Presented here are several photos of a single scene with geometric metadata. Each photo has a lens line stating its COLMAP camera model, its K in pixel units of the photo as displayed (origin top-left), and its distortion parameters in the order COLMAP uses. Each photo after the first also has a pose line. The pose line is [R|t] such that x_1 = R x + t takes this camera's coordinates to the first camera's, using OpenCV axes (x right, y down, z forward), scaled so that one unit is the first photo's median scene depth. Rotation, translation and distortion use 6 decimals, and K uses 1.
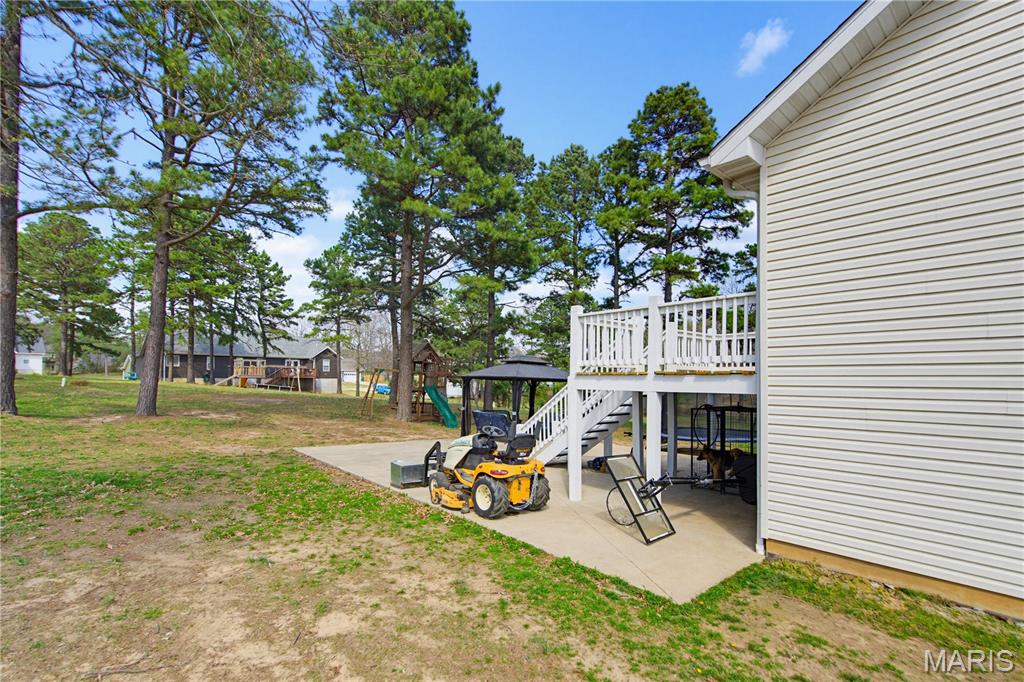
lens RADIAL K [[473.8, 0, 479.4], [0, 473.8, 382.5], [0, 0, 1]] dist [0.000570, -0.000720]
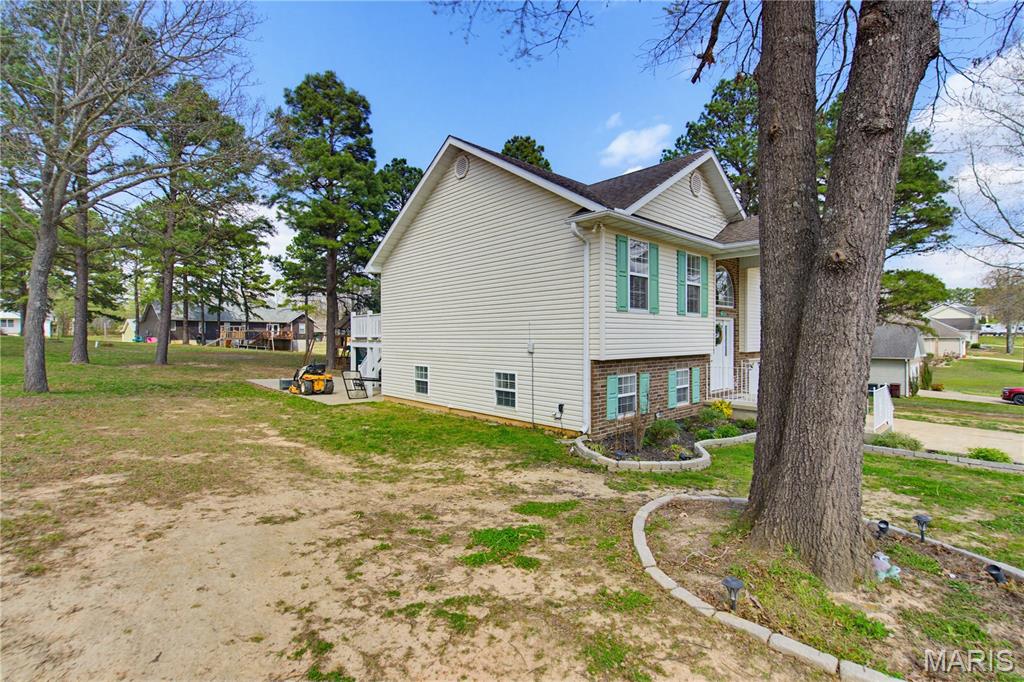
lens RADIAL K [[473.8, 0, 489.9], [0, 473.8, 349.1], [0, 0, 1]] dist [0.000570, -0.000720]
pose [[0.999641, -0.005653, 0.026188, 0.143281], [0.005240, 0.999861, 0.015798, -0.001268], [-0.026274, -0.015656, 0.999532, -0.243198]]
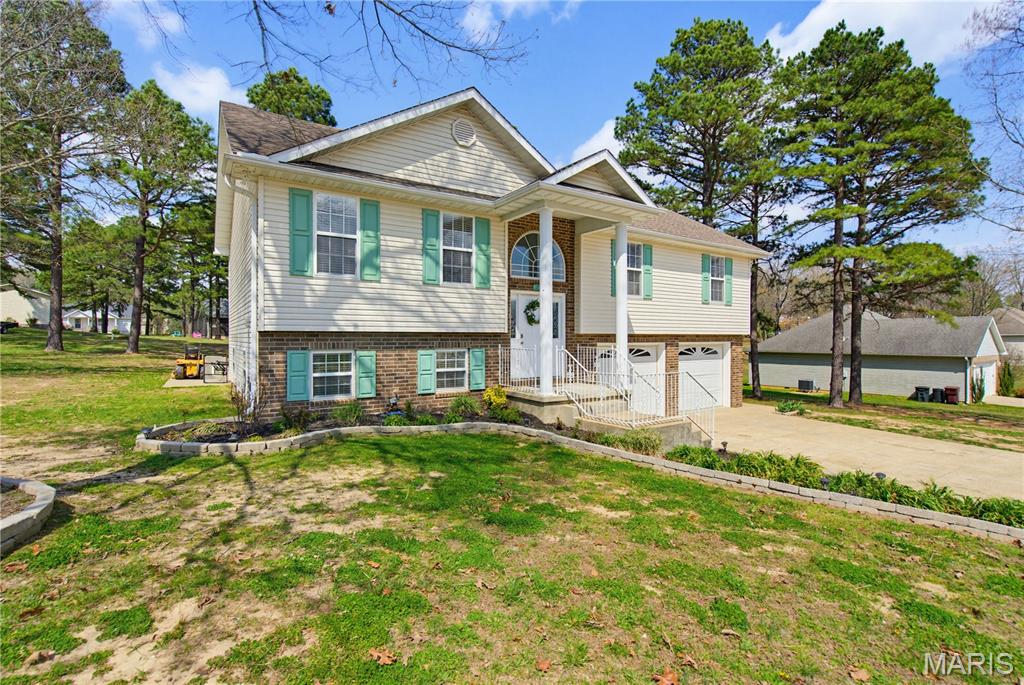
lens RADIAL K [[473.8, 0, 487.7], [0, 473.8, 350.6], [0, 0, 1]] dist [0.000570, -0.000720]
pose [[0.988285, 0.001217, -0.152615, 0.315631], [0.001015, 0.999894, 0.014541, 0.012377], [0.152616, -0.014526, 0.988179, -0.202009]]
